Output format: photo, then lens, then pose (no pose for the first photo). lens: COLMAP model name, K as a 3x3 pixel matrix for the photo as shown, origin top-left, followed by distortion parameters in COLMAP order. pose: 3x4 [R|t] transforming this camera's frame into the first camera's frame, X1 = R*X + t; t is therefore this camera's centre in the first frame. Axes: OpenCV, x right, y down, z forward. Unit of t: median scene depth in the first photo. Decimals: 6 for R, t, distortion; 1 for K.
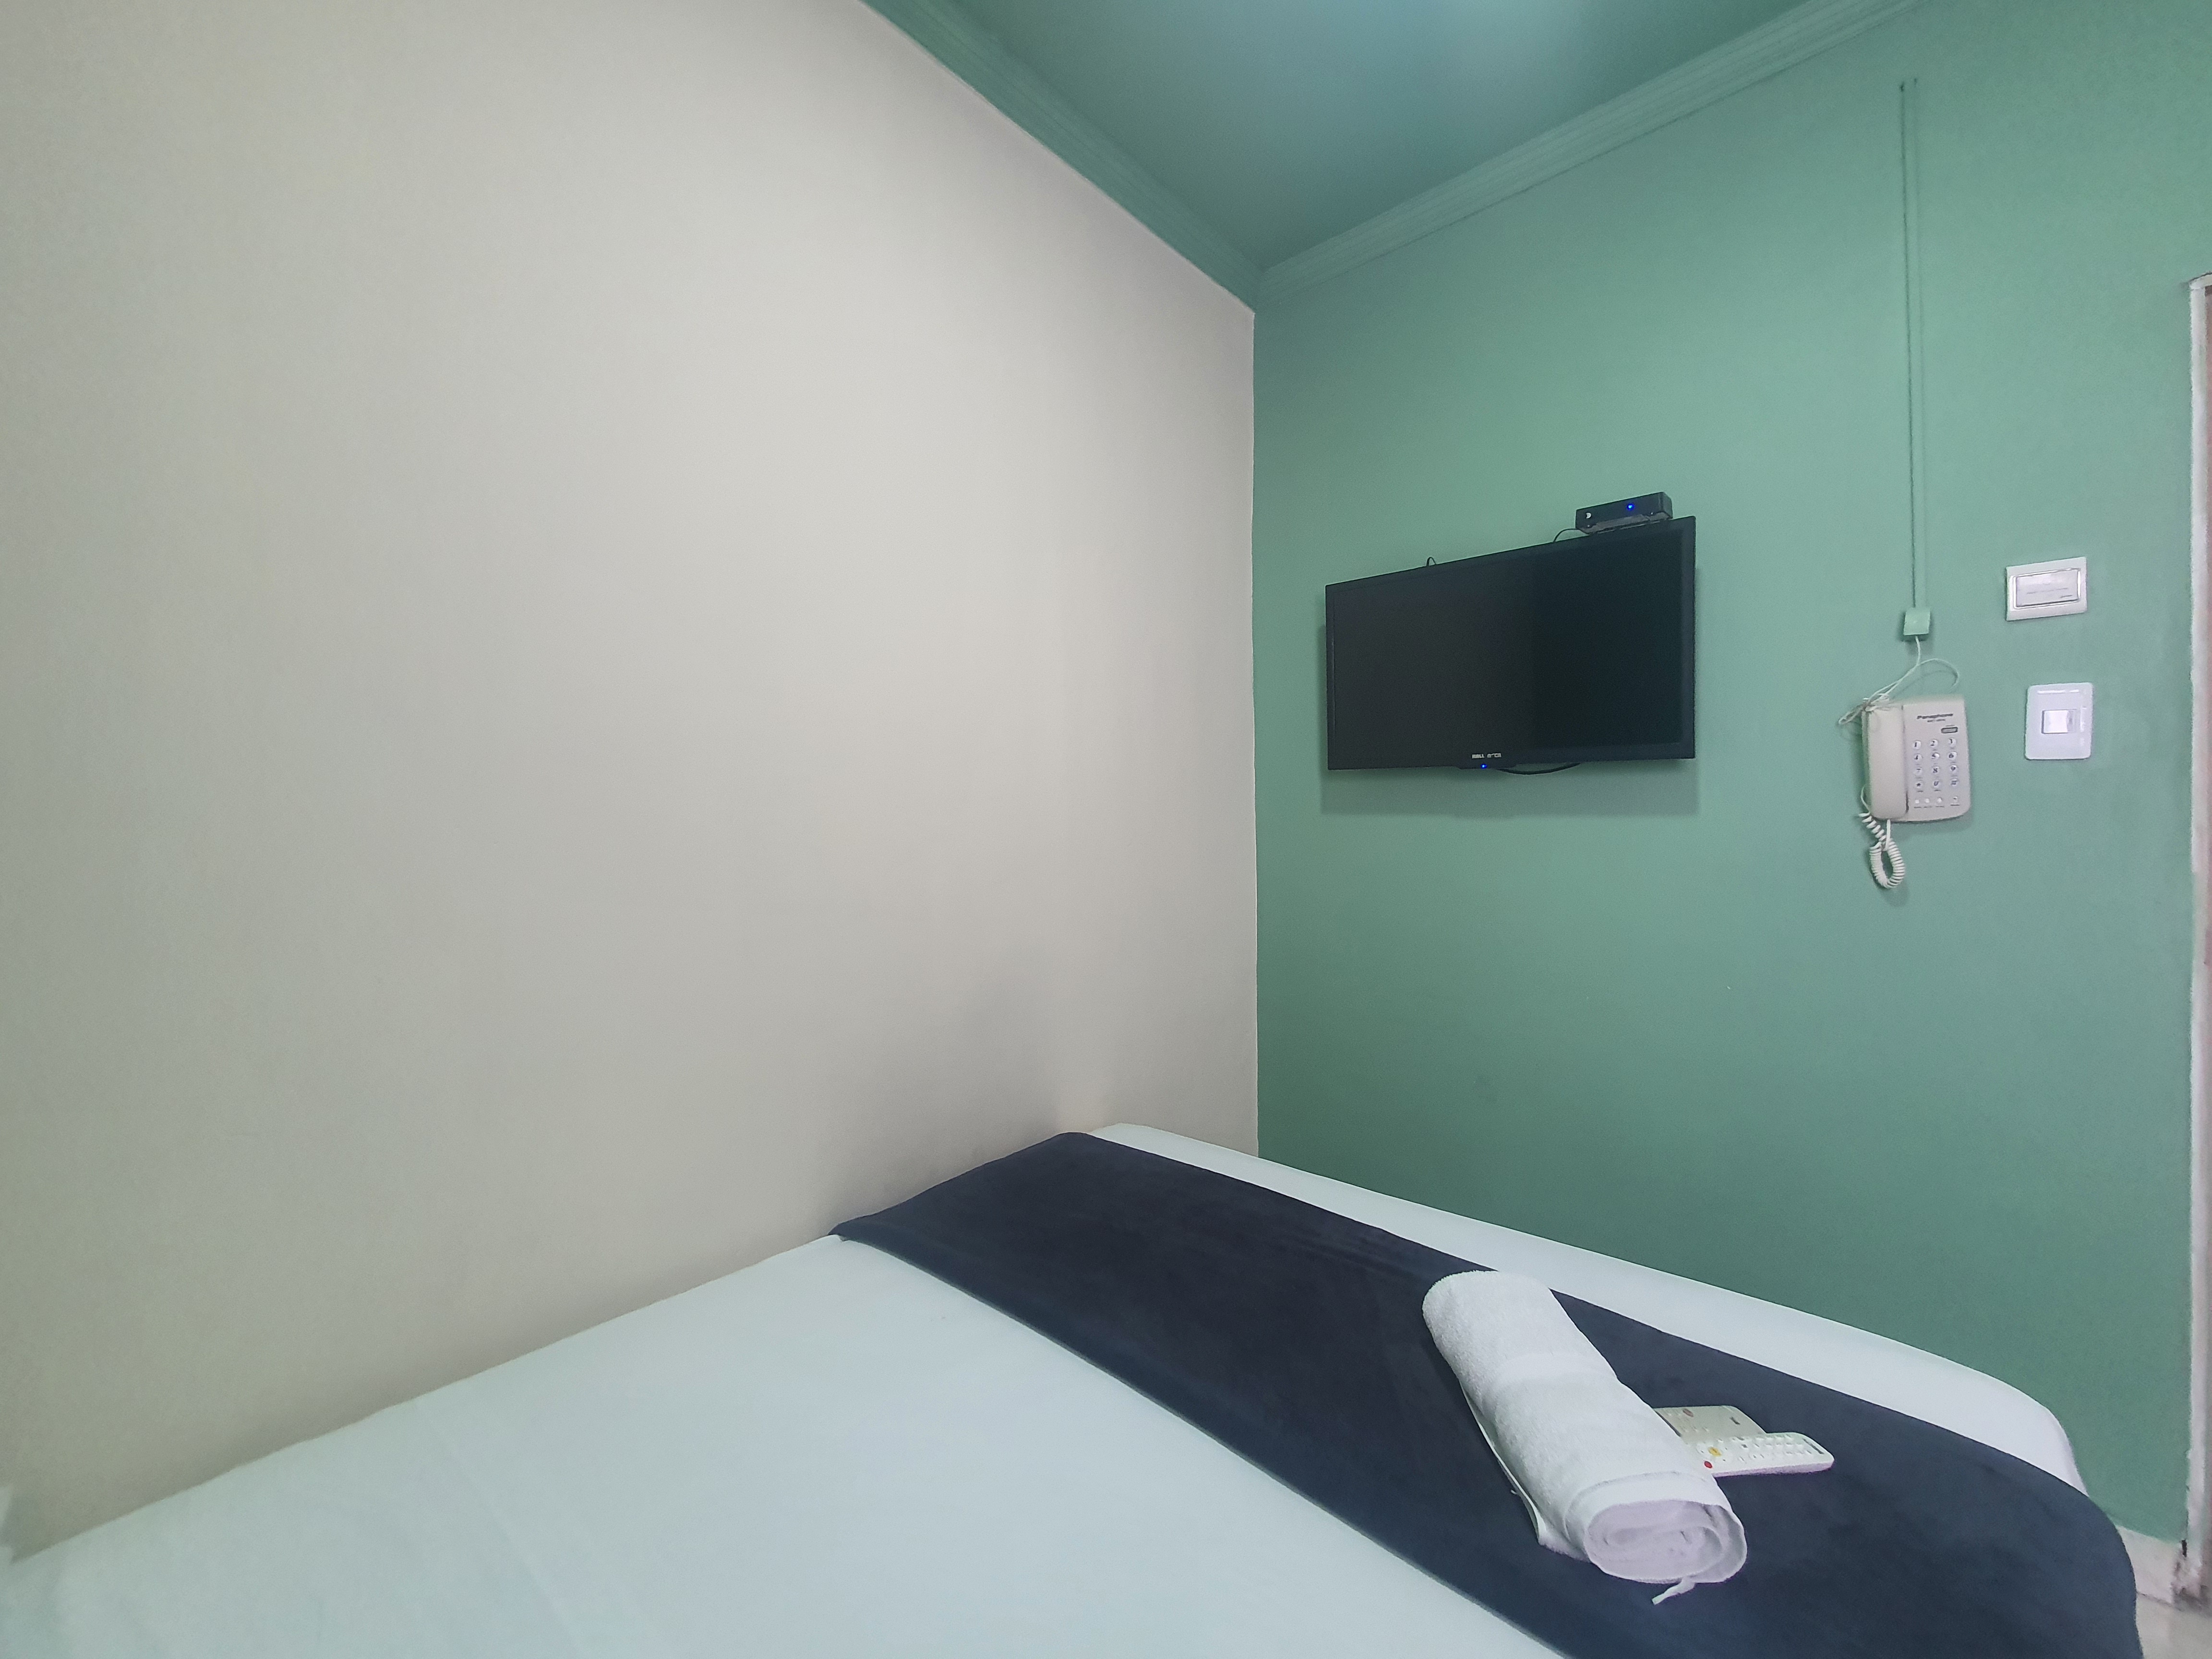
lens RADIAL K [[873.2, 0, 1076.2], [0, 873.2, 815.3], [0, 0, 1]] dist [-0.002438, -0.000257]
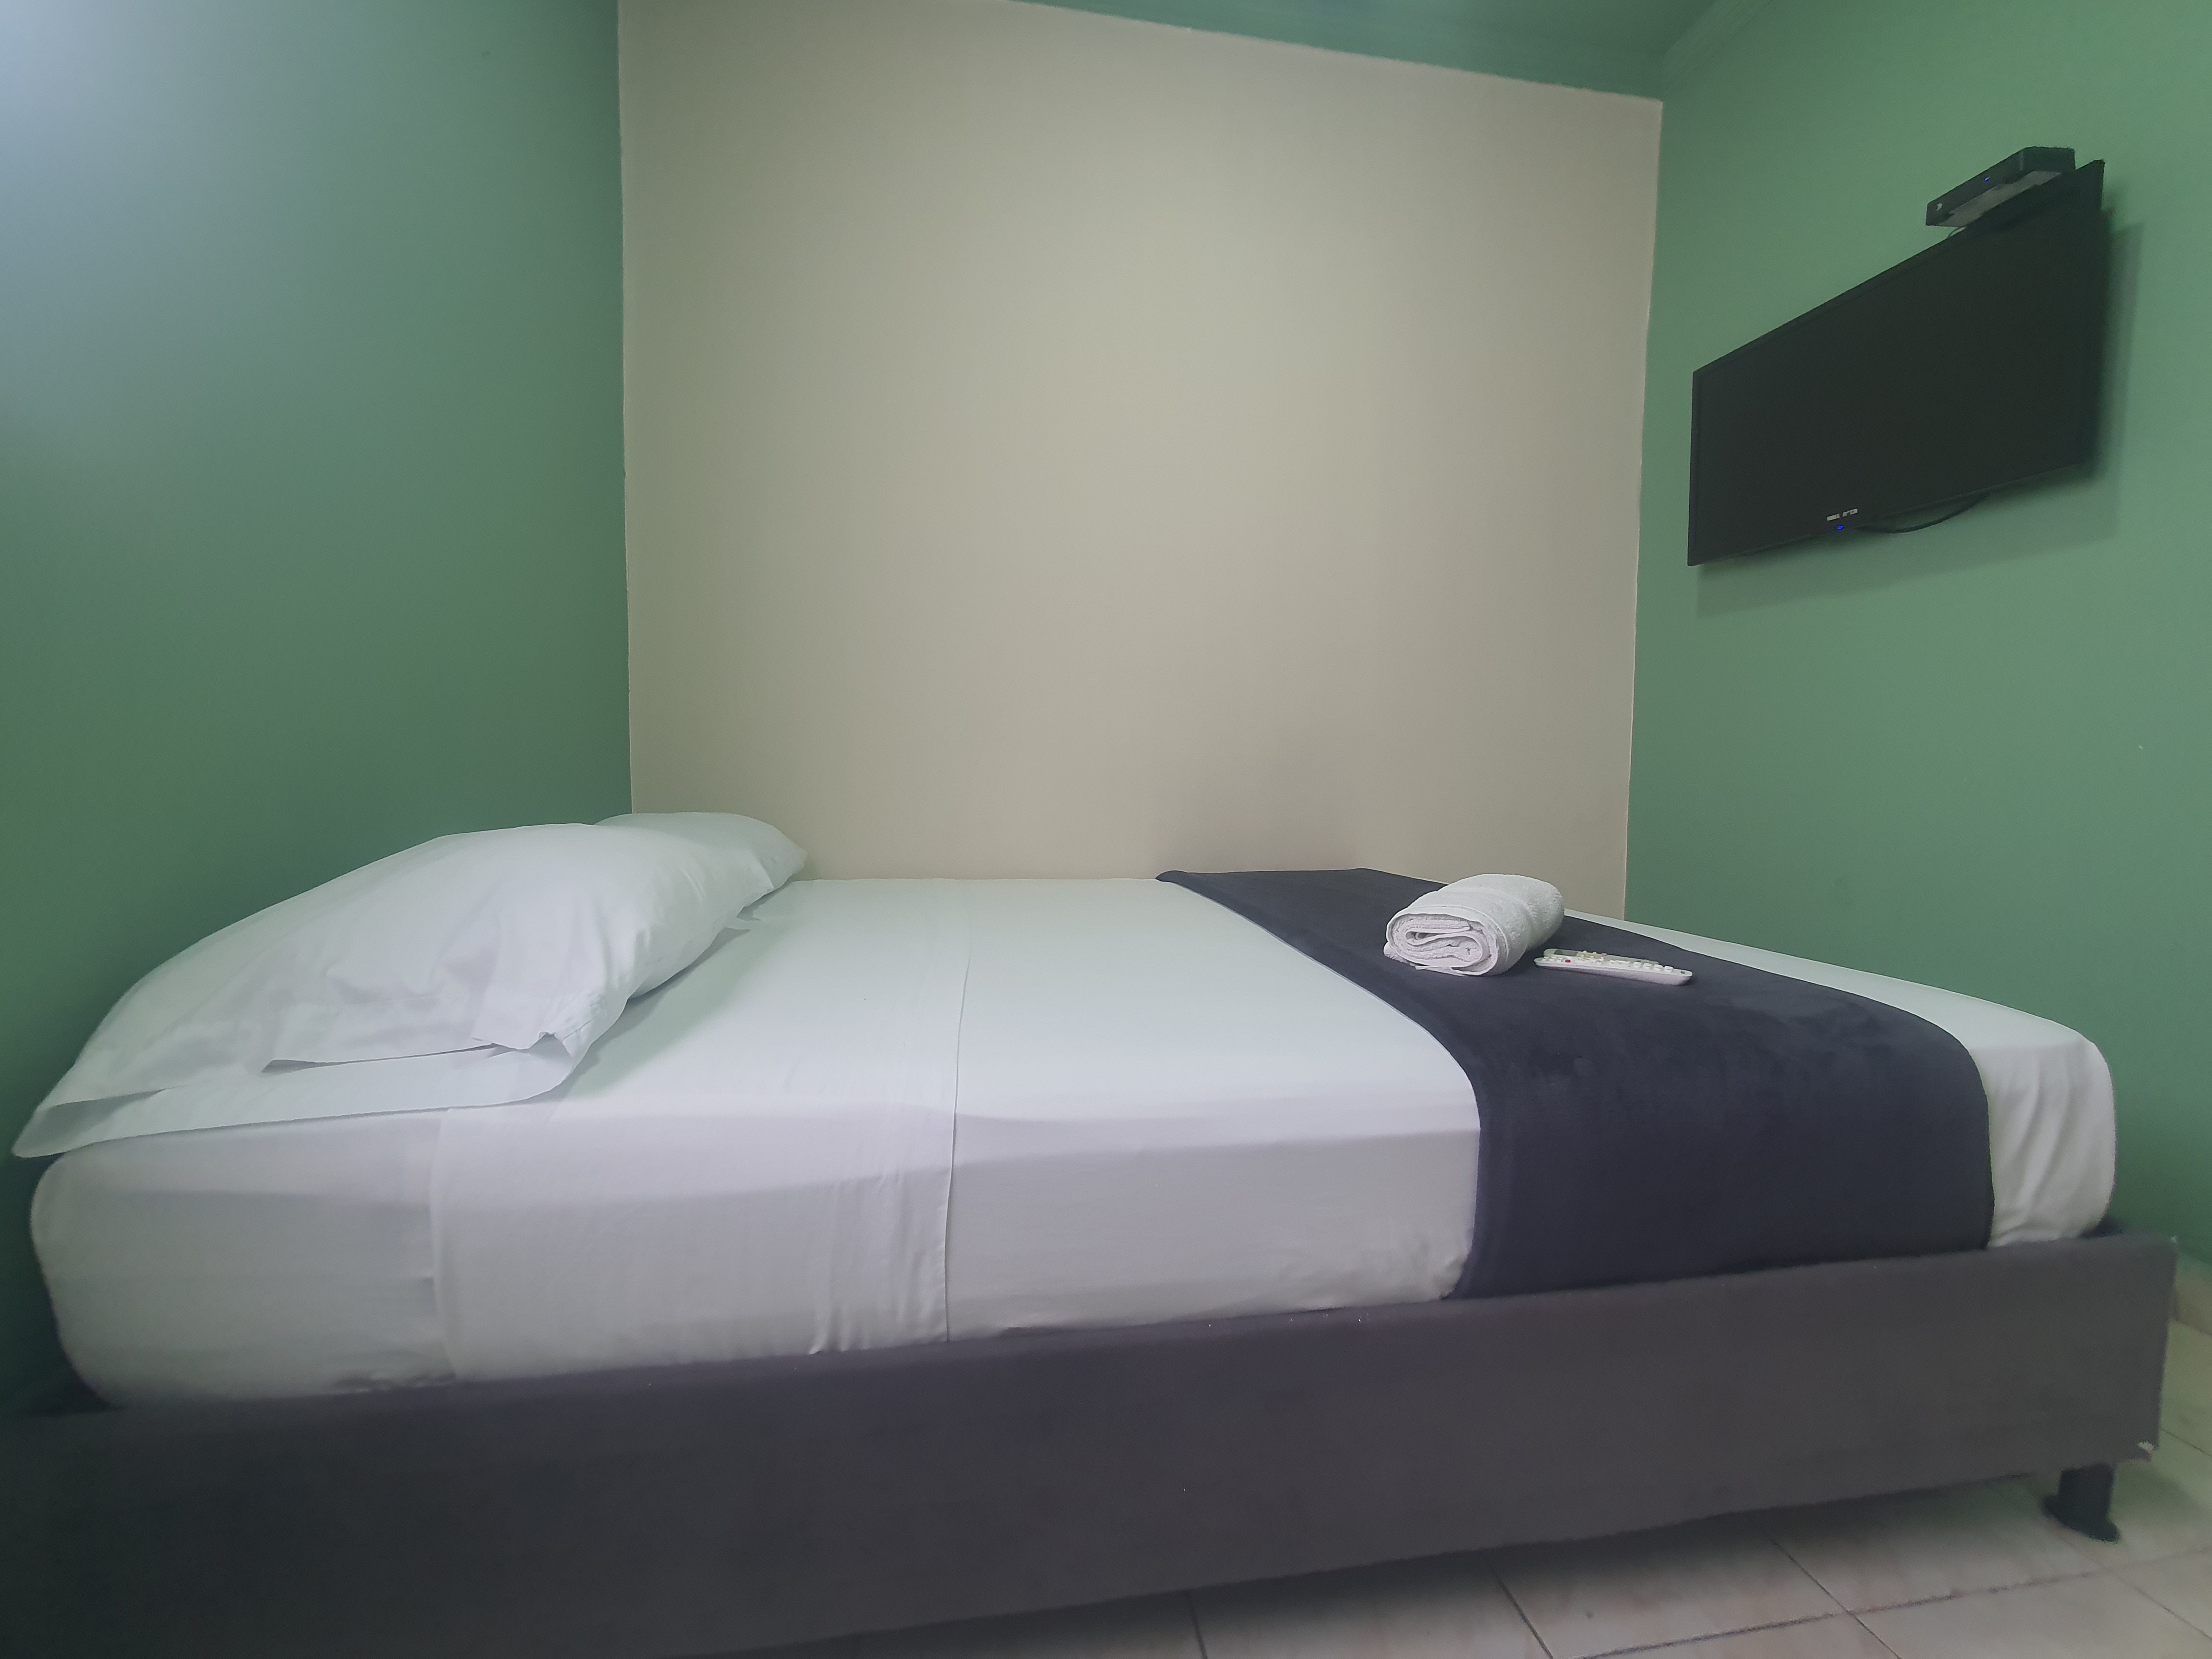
lens RADIAL K [[873.2, 0, 1076.2], [0, 873.2, 815.3], [0, 0, 1]] dist [-0.002438, -0.000257]
pose [[0.777866, 0.052599, -0.626225, 0.561191], [-0.021193, 0.998120, 0.057511, 0.271447], [0.628072, -0.031464, 0.777519, -0.284688]]
